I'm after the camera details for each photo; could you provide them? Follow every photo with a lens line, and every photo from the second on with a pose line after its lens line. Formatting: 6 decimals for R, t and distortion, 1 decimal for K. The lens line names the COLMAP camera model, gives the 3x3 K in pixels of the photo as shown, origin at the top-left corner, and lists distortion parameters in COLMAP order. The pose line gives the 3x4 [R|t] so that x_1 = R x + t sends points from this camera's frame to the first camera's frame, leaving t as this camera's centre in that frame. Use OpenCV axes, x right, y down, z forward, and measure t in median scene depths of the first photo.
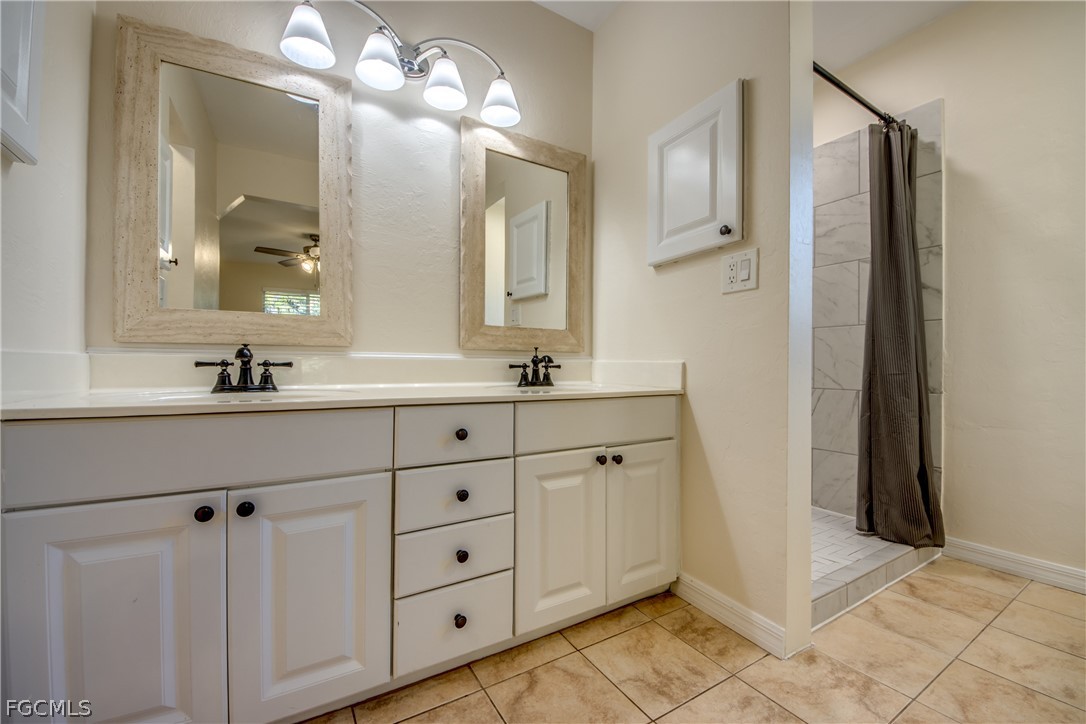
lens RADIAL K [[430.6, 0, 537.5], [0, 430.6, 366.6], [0, 0, 1]] dist [0.000519, -0.010380]
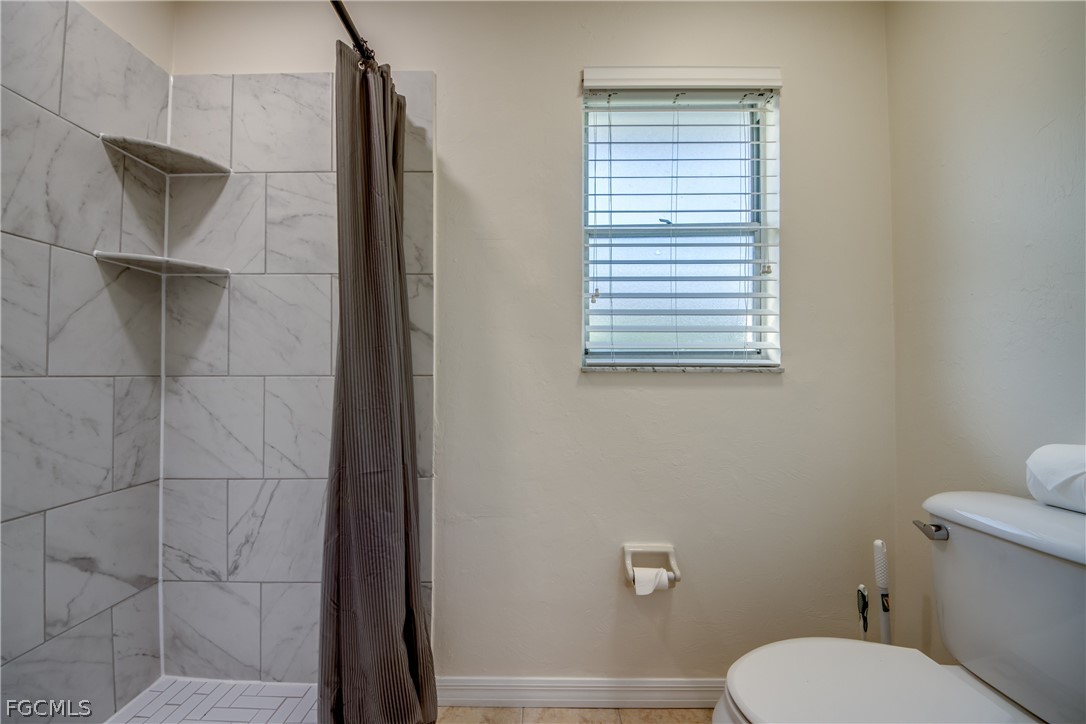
lens RADIAL K [[411.6, 0, 538.4], [0, 411.6, 365.7], [0, 0, 1]] dist [0.047730, -0.030436]
pose [[0.522978, 0.012725, 0.852251, 0.442015], [0.007313, 0.999785, -0.019416, -0.113288], [-0.852315, 0.016387, 0.522772, 0.478789]]
